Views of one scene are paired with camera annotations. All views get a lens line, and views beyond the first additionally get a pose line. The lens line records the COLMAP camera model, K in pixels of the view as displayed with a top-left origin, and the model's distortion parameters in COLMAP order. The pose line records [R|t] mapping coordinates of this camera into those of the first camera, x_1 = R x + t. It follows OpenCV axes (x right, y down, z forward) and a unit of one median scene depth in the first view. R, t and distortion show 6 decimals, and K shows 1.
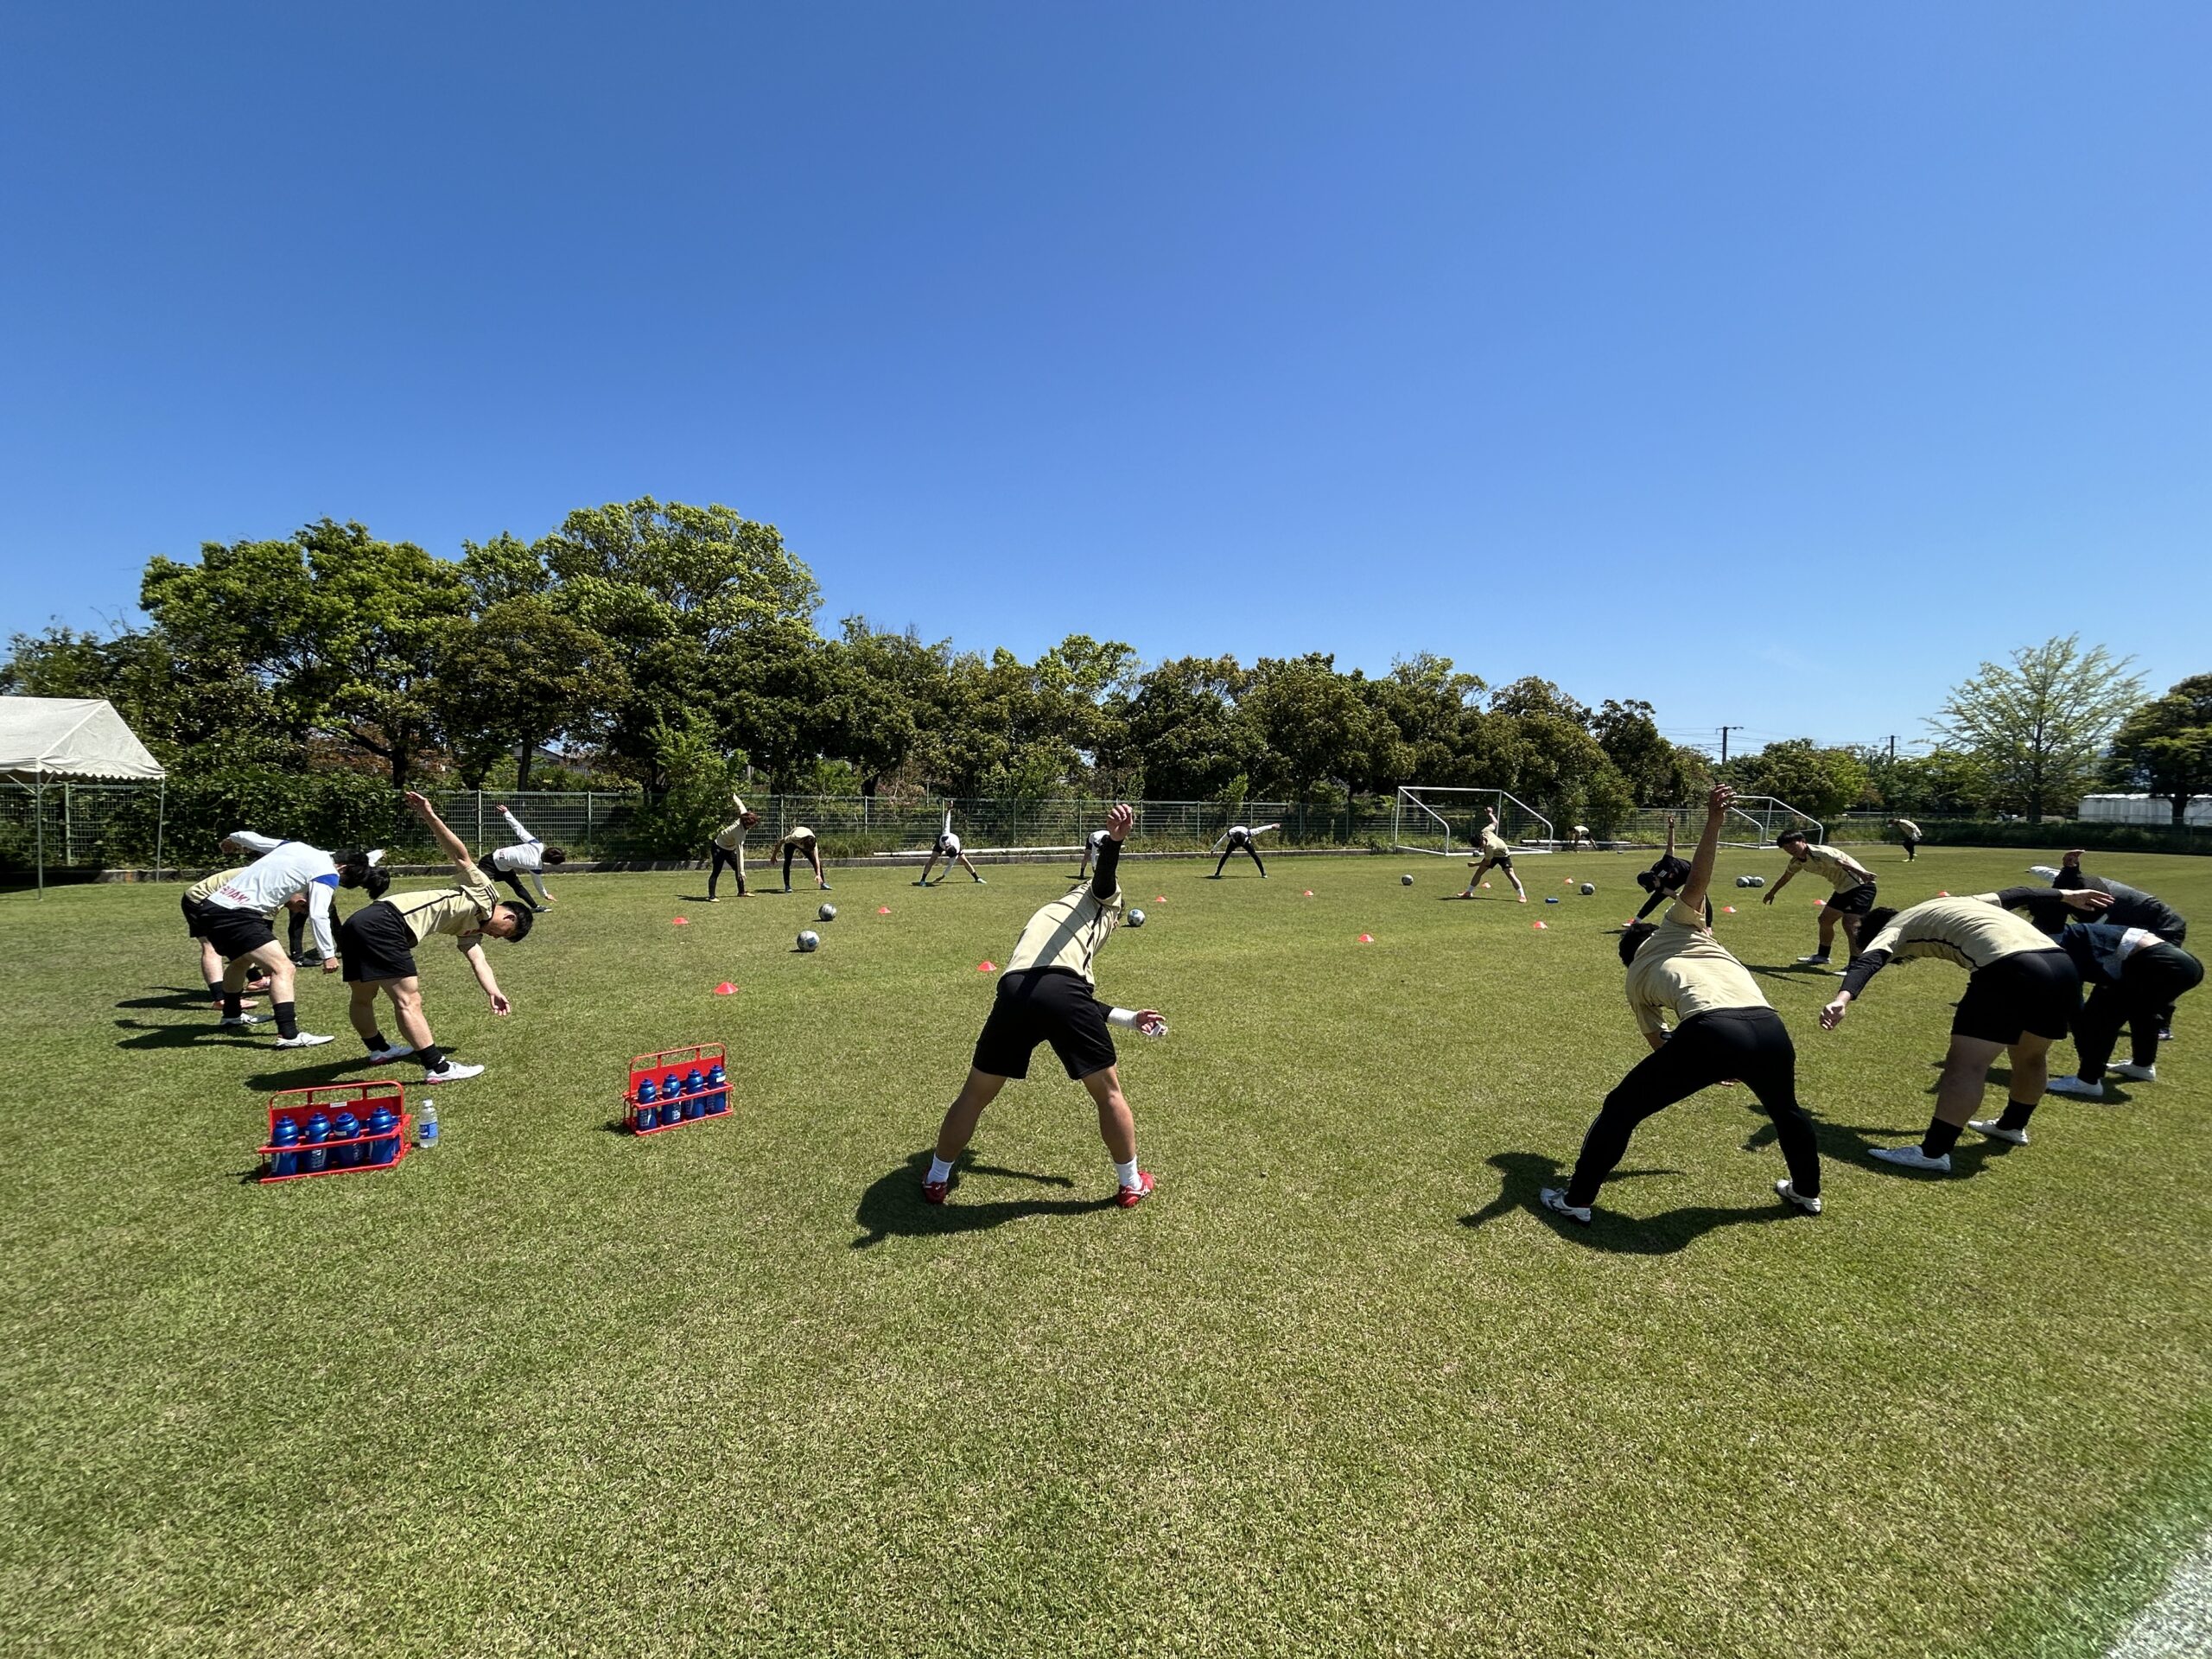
lens RADIAL K [[898.0, 0, 1112.9], [0, 898.0, 827.2], [0, 0, 1]] dist [-0.003672, 0.000842]
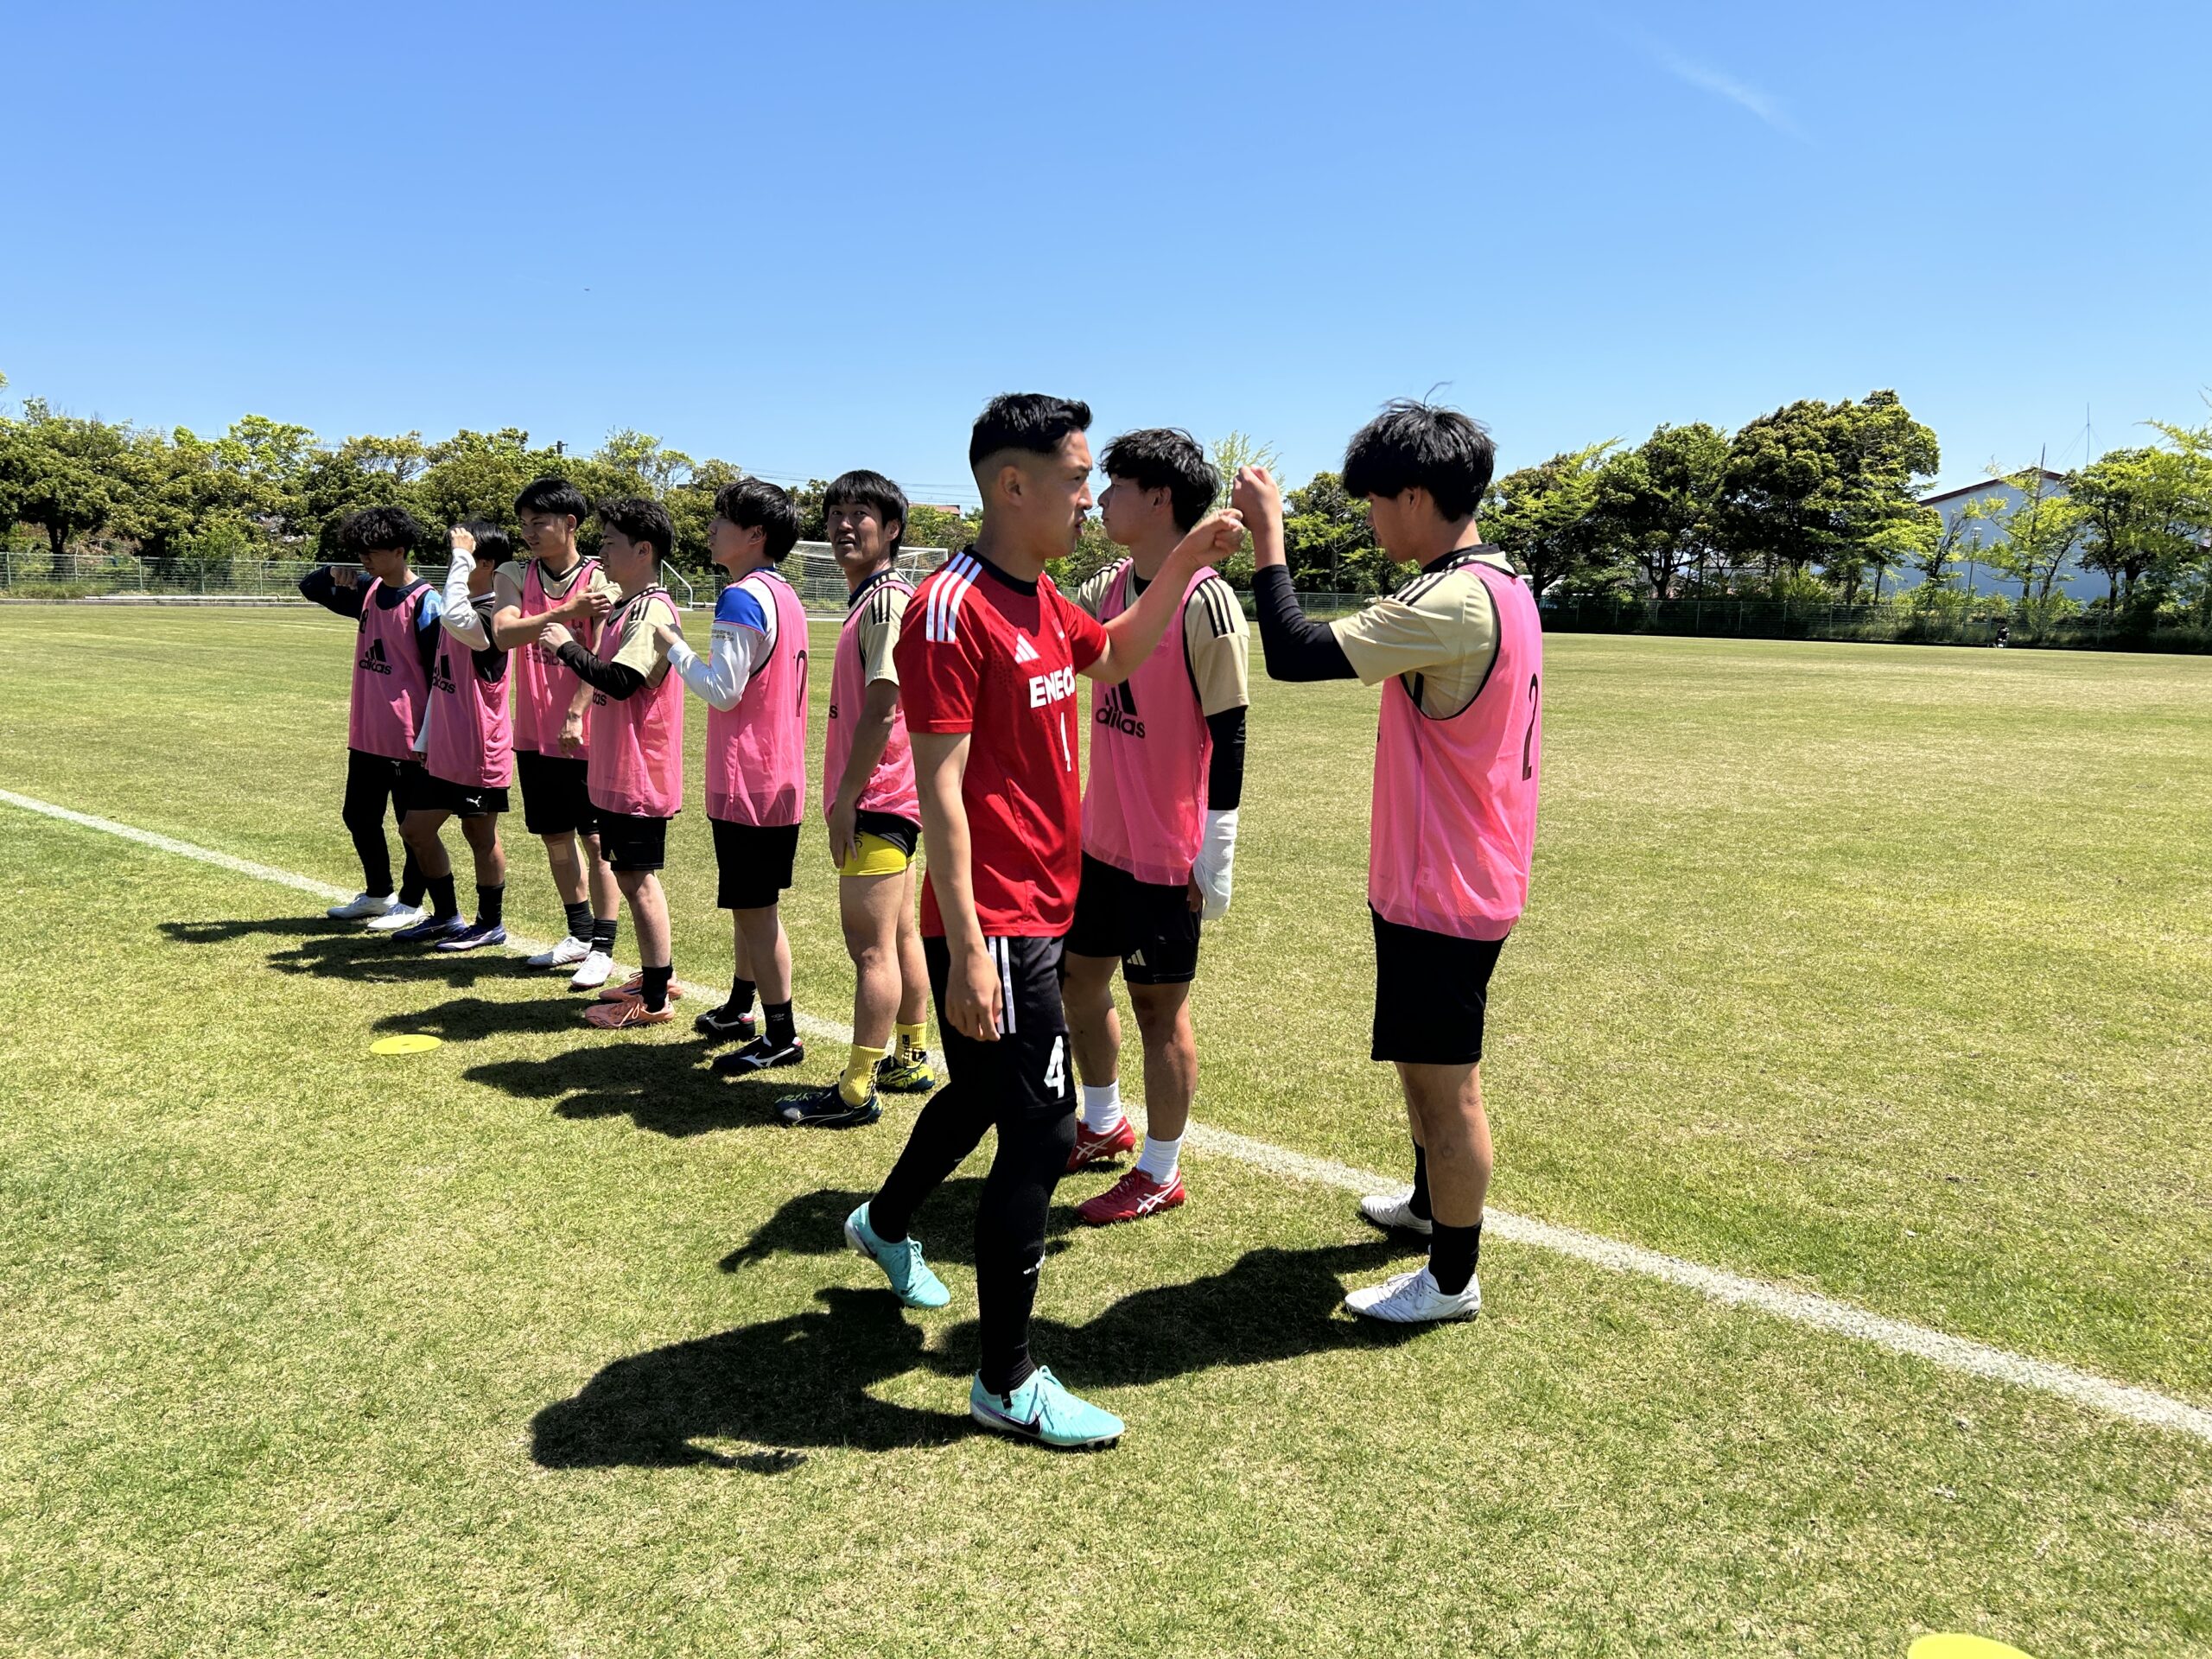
lens RADIAL K [[1682.6, 0, 1125.6], [0, 1682.6, 843.2], [0, 0, 1]] dist [0.042232, -0.036446]
pose [[0.930693, -0.047130, 0.362752, 0.258437], [0.002466, 0.992451, 0.122615, 0.090564], [-0.365793, -0.113223, 0.923784, -2.091020]]
